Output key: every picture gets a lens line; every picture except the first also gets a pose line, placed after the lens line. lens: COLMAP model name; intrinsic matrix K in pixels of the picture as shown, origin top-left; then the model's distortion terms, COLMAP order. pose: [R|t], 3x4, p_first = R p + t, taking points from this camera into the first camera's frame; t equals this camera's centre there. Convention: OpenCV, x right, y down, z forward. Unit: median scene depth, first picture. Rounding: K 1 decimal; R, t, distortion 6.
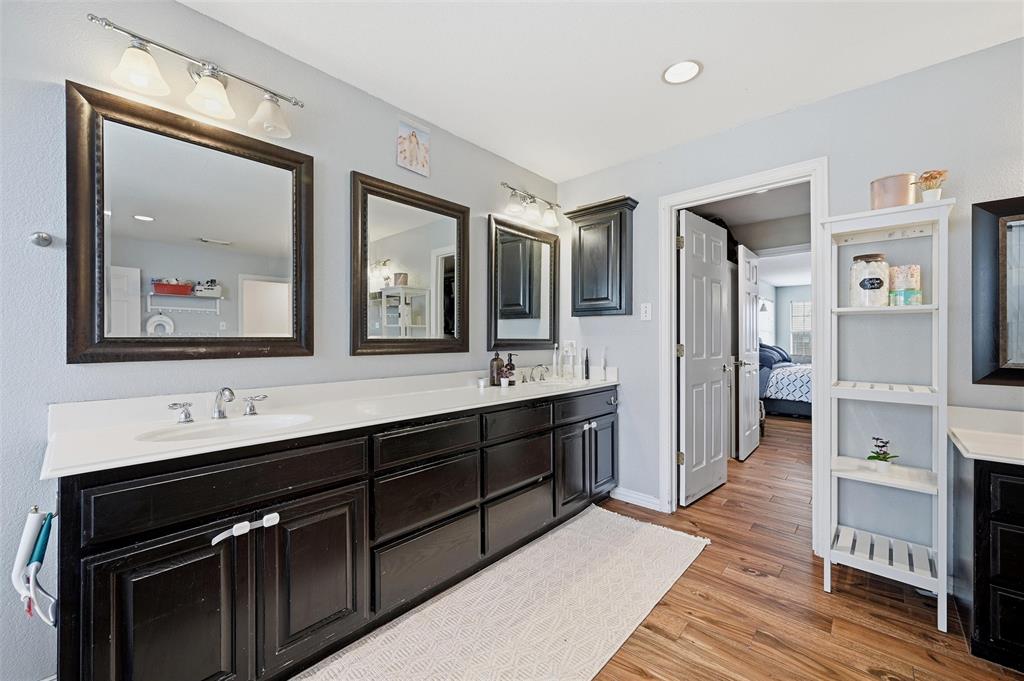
lens RADIAL K [[396.3, 0, 512.0], [0, 396.3, 340.5], [0, 0, 1]] dist [0.000151, 0.000093]
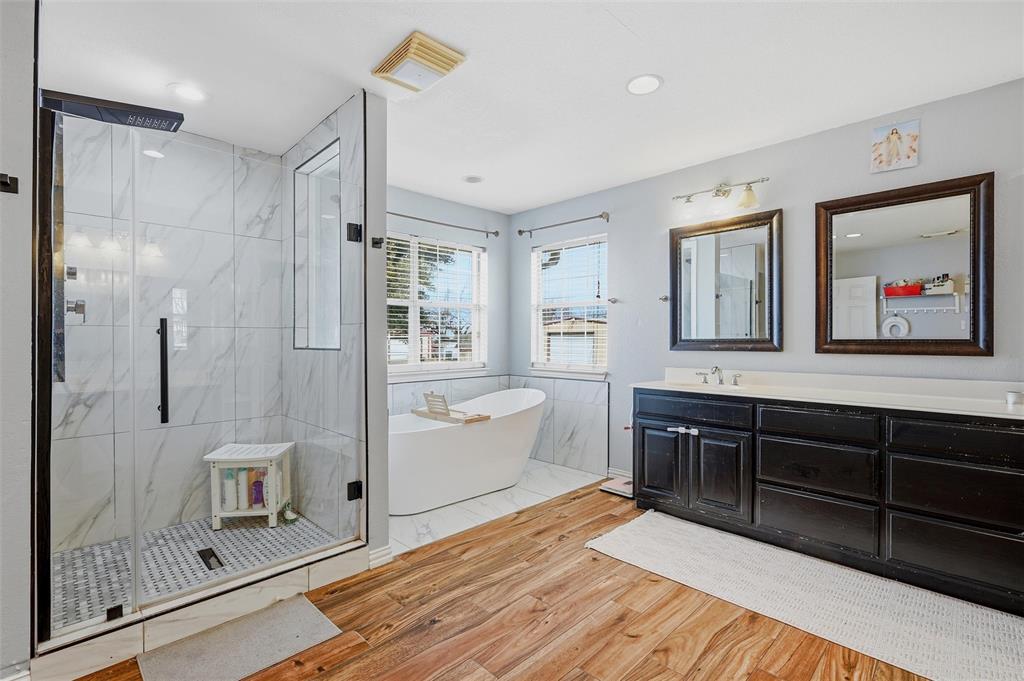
lens RADIAL K [[408.9, 0, 507.2], [0, 408.9, 337.5], [0, 0, 1]] dist [-0.013929, -0.000123]
pose [[-0.034072, -0.005614, -0.999404, 0.780359], [-0.003824, 0.999978, -0.005487, -0.000320], [0.999412, 0.003634, -0.034093, 0.075925]]
